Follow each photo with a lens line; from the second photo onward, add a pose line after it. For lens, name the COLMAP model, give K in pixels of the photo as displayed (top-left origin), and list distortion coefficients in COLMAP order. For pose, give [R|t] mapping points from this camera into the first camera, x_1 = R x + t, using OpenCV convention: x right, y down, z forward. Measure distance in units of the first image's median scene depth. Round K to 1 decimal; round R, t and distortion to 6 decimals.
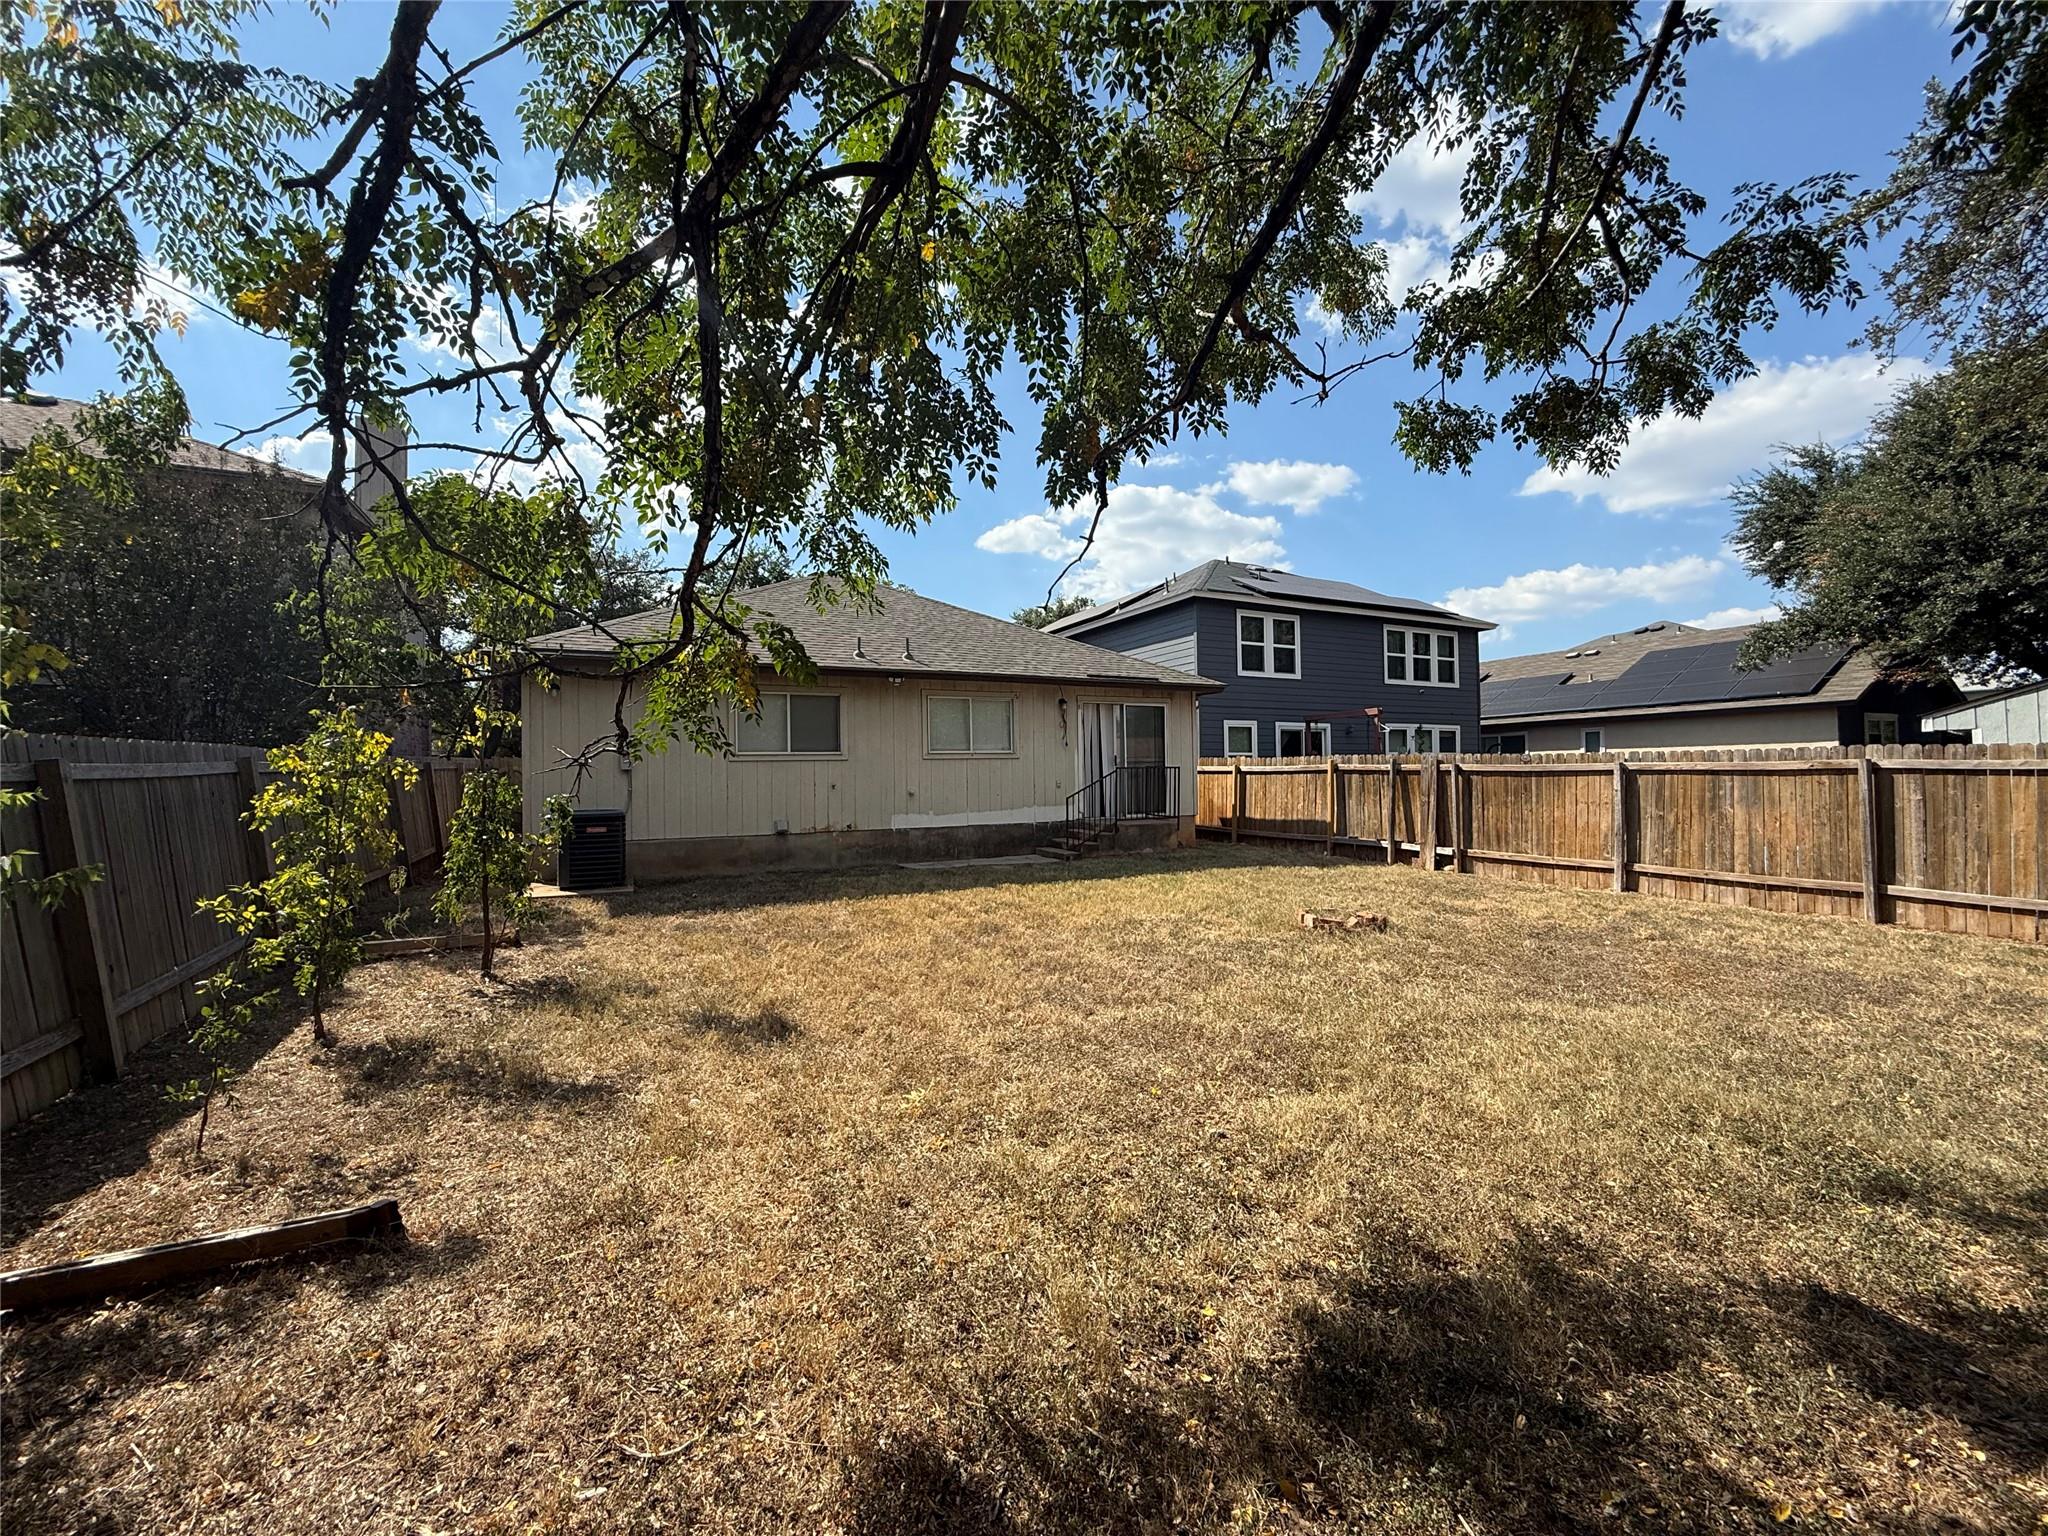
lens RADIAL K [[816.5, 0, 1016.9], [0, 816.5, 767.0], [0, 0, 1]] dist [-0.001397, 0.000191]
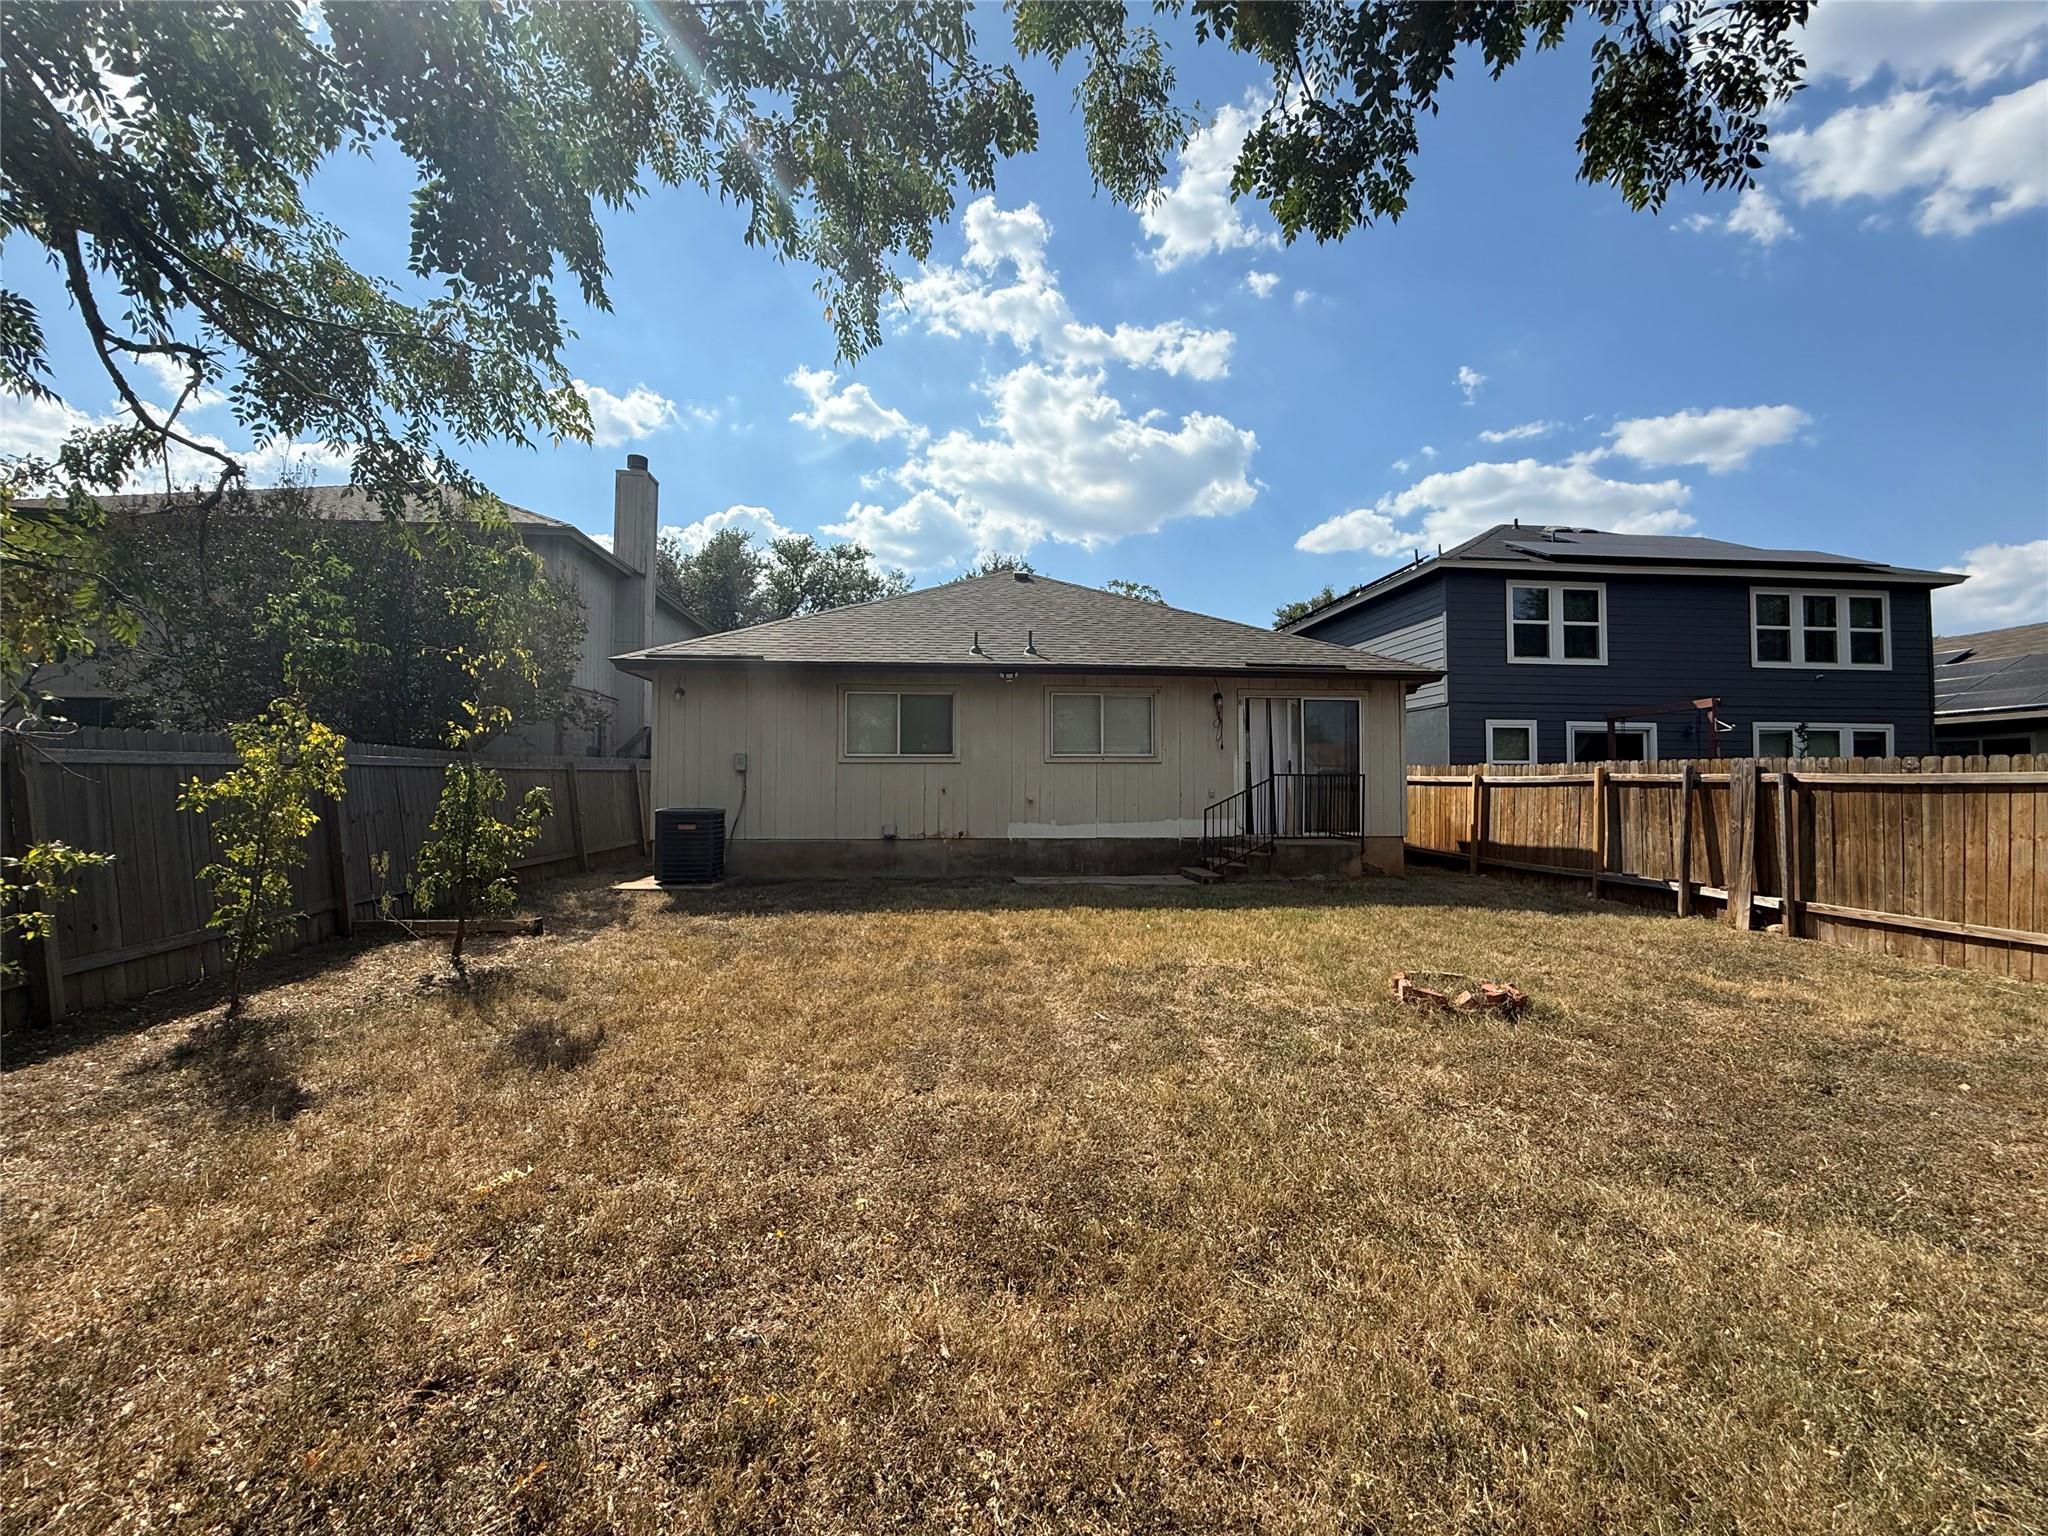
lens RADIAL K [[816.5, 0, 1016.9], [0, 816.5, 767.0], [0, 0, 1]] dist [-0.001397, 0.000191]
pose [[0.930800, 0.006163, -0.365476, 0.179106], [-0.011671, 0.999849, -0.012862, 0.006865], [0.365341, 0.016238, 0.930732, 0.136304]]
